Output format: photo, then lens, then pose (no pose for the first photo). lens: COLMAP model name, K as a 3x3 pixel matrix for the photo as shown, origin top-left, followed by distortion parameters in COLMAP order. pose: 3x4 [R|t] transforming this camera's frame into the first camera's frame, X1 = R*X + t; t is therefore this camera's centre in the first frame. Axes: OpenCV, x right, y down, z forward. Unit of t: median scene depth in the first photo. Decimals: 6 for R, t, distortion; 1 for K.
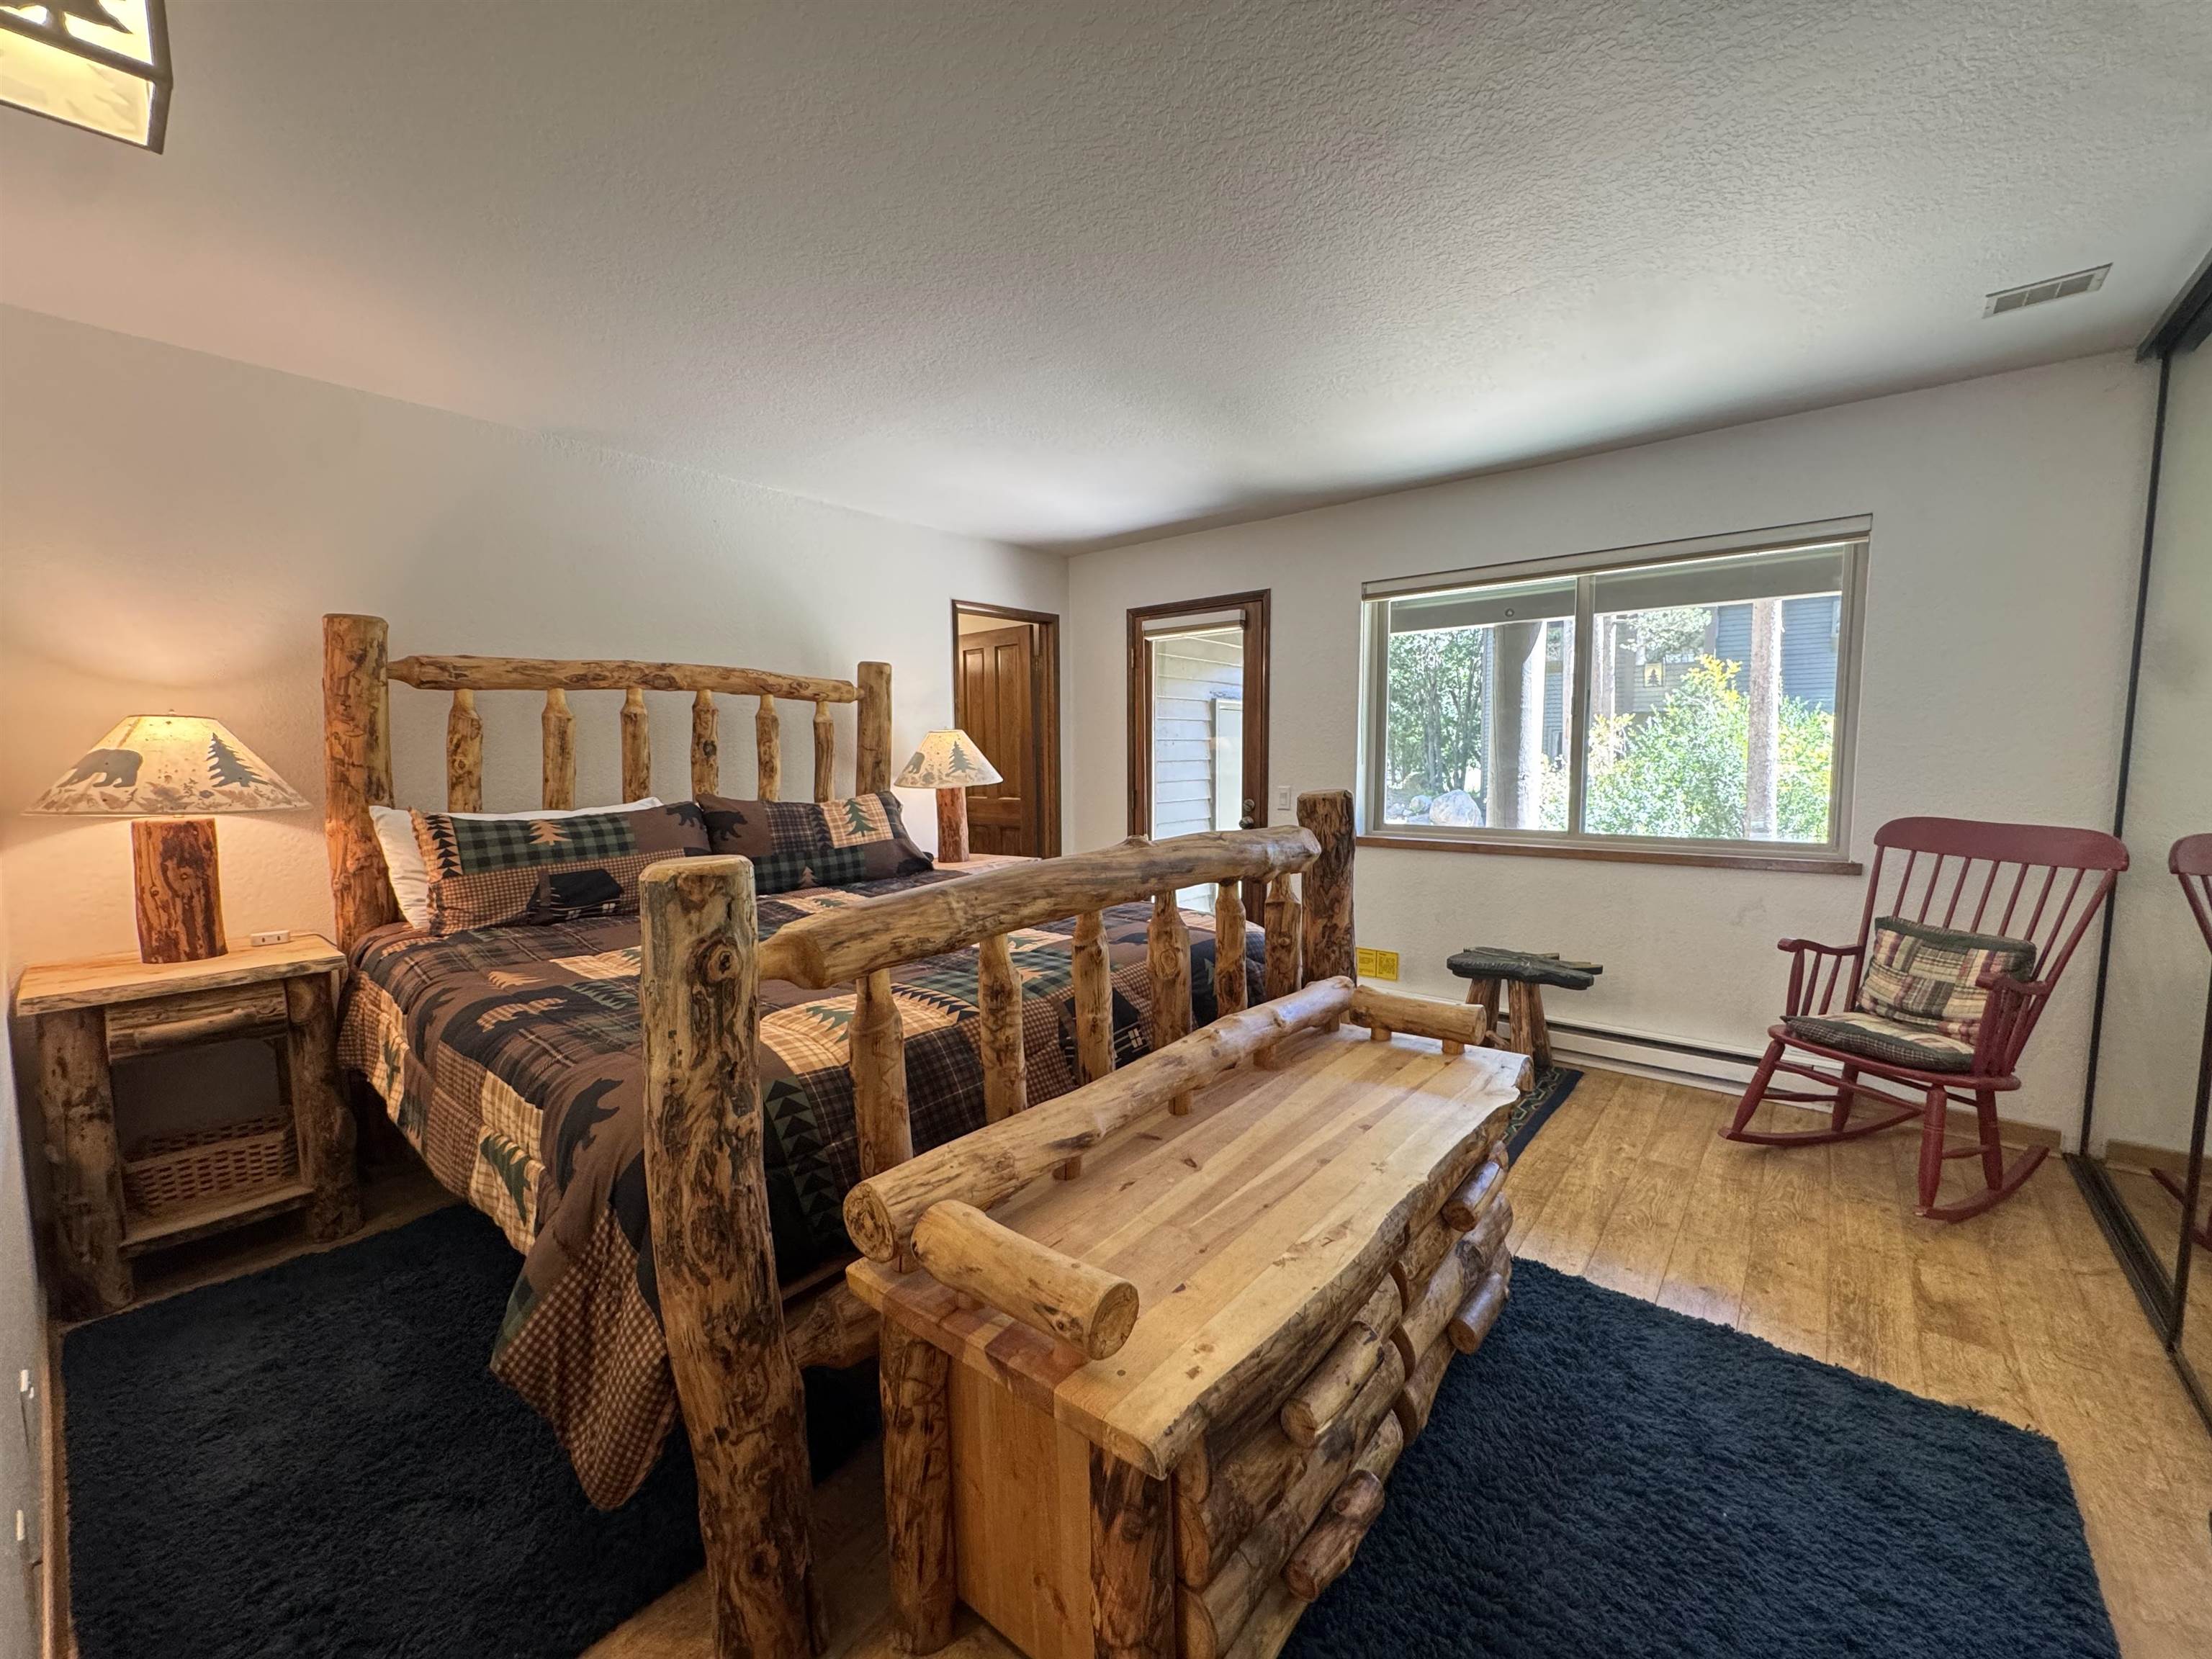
lens RADIAL K [[912.0, 0, 1102.1], [0, 912.0, 836.3], [0, 0, 1]] dist [-0.003966, 0.000479]
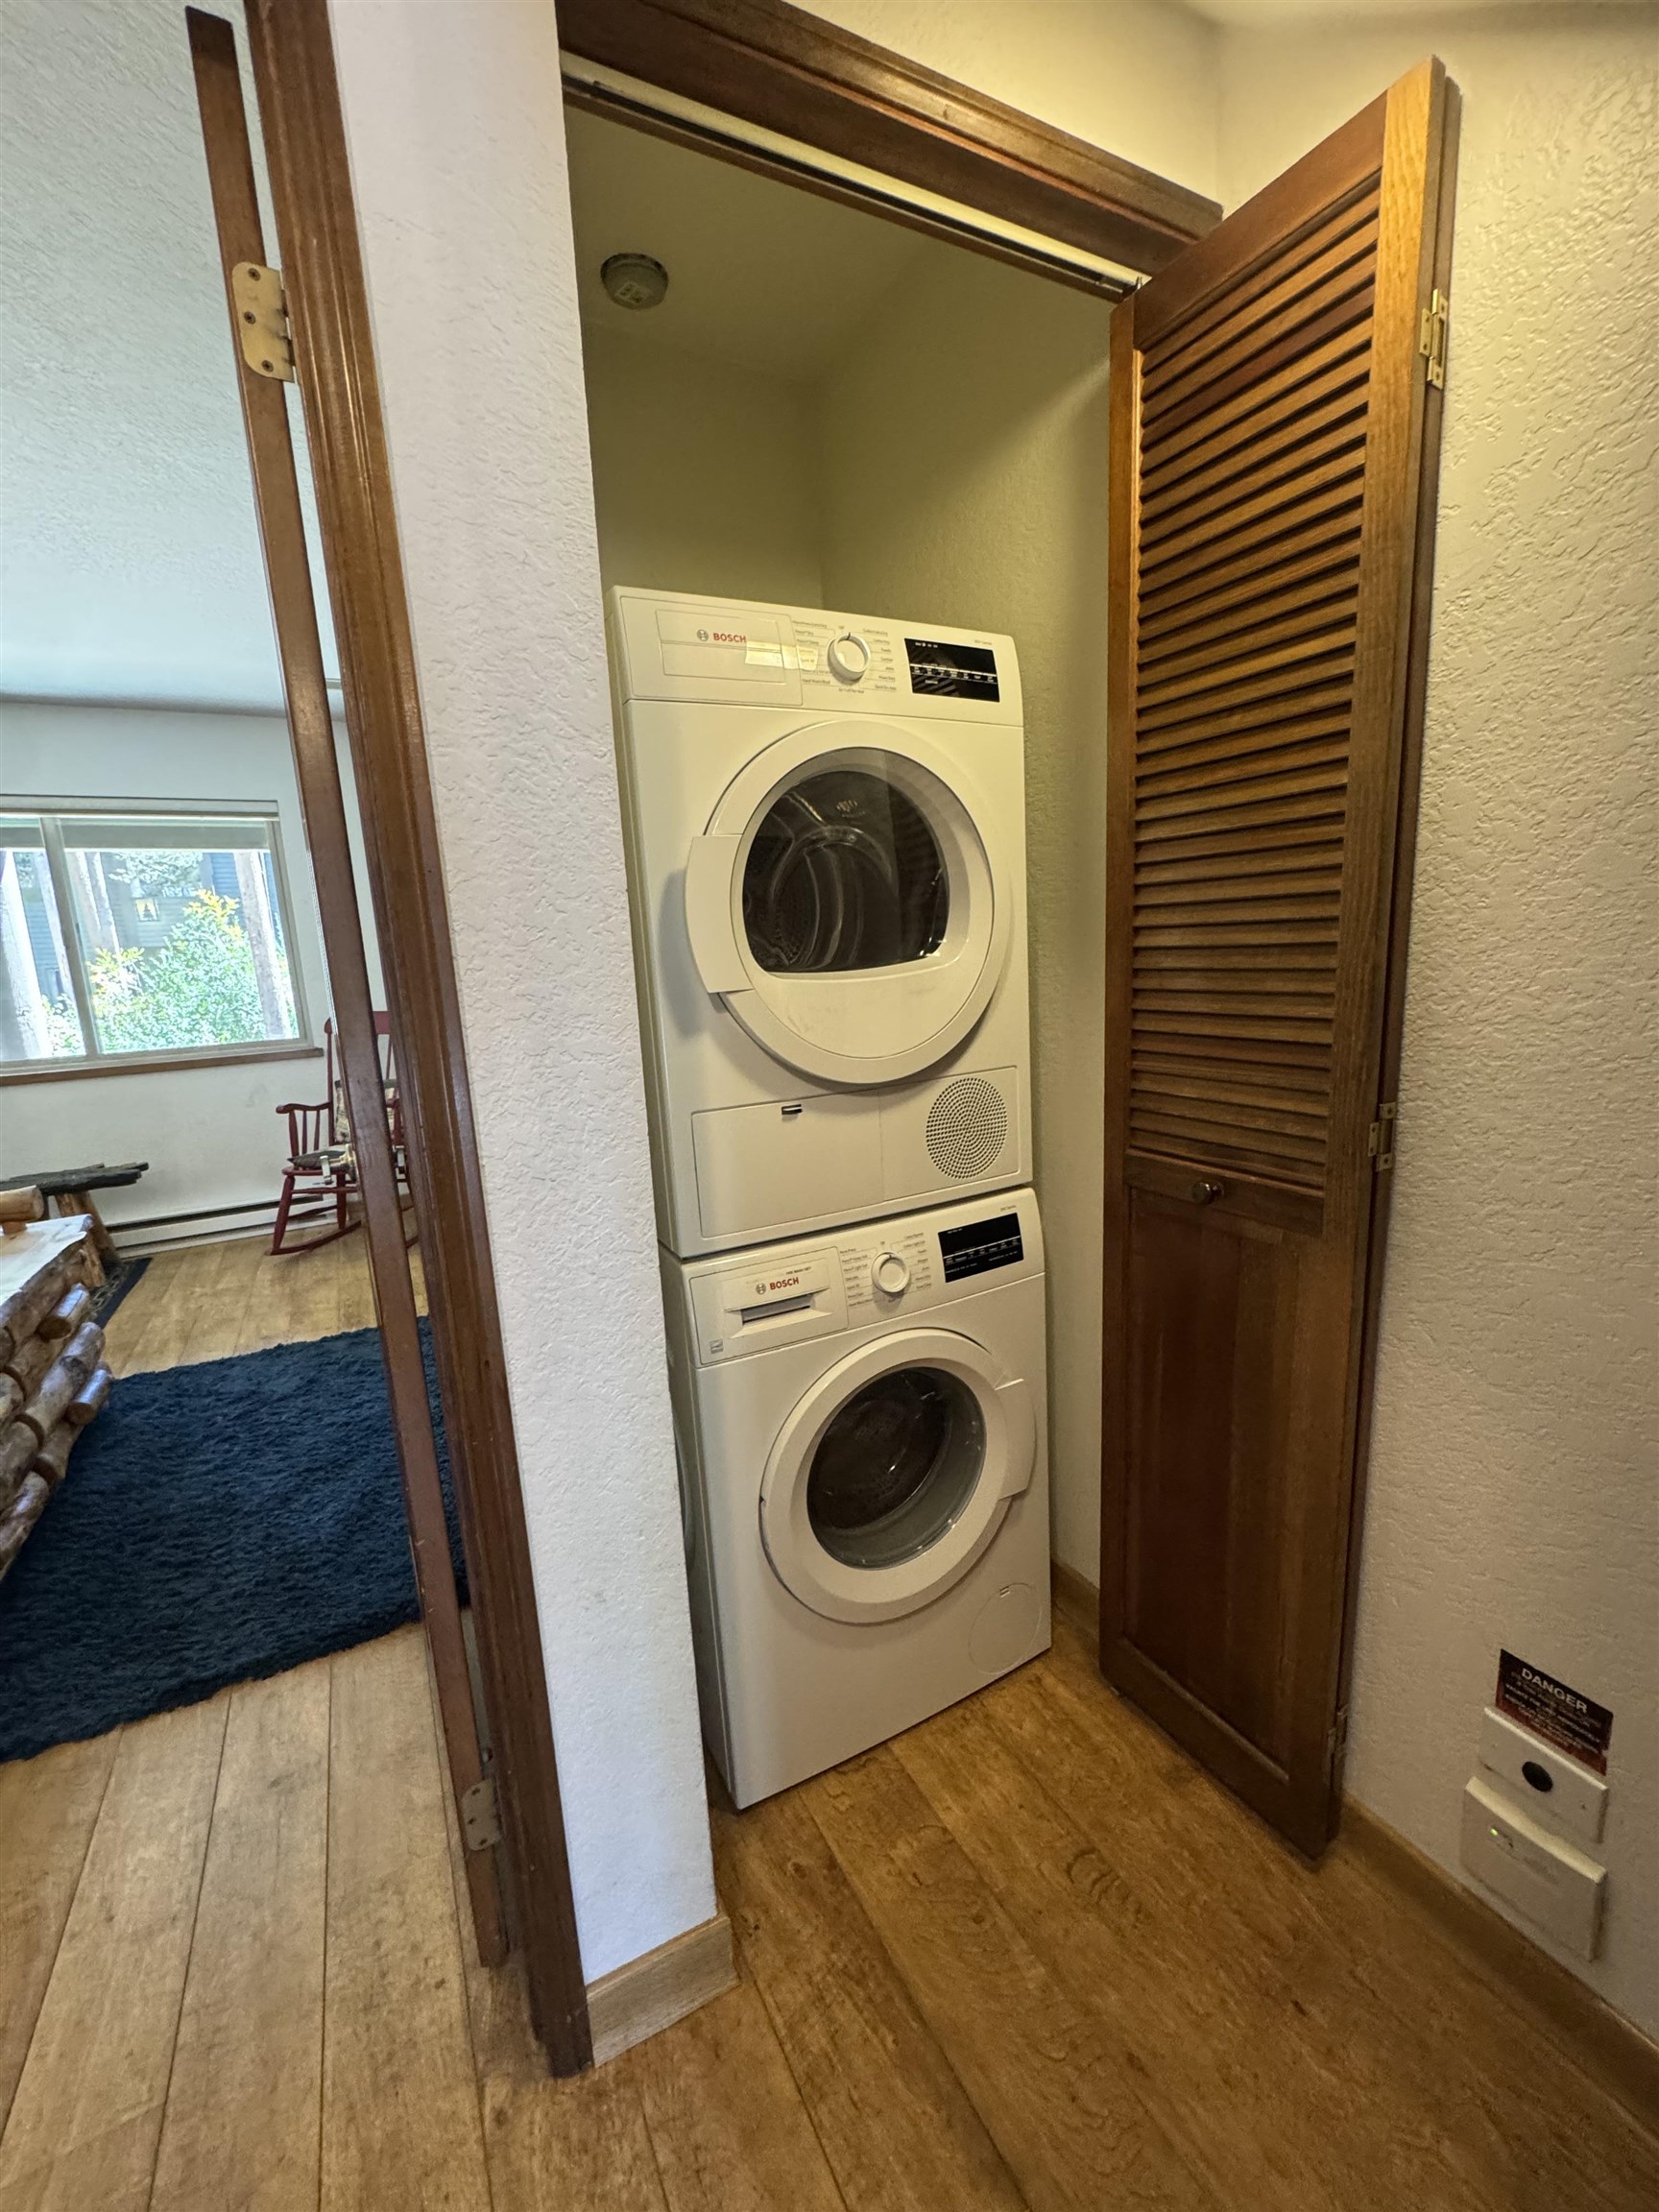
lens RADIAL K [[912.0, 0, 847.2], [0, 912.0, 1121.3], [0, 0, 1]] dist [-0.003966, 0.000479]
pose [[0.387991, -0.176505, 0.904604, -0.166431], [0.128072, 0.982294, 0.136733, 0.052113], [-0.912721, 0.062804, 0.403727, -0.329114]]
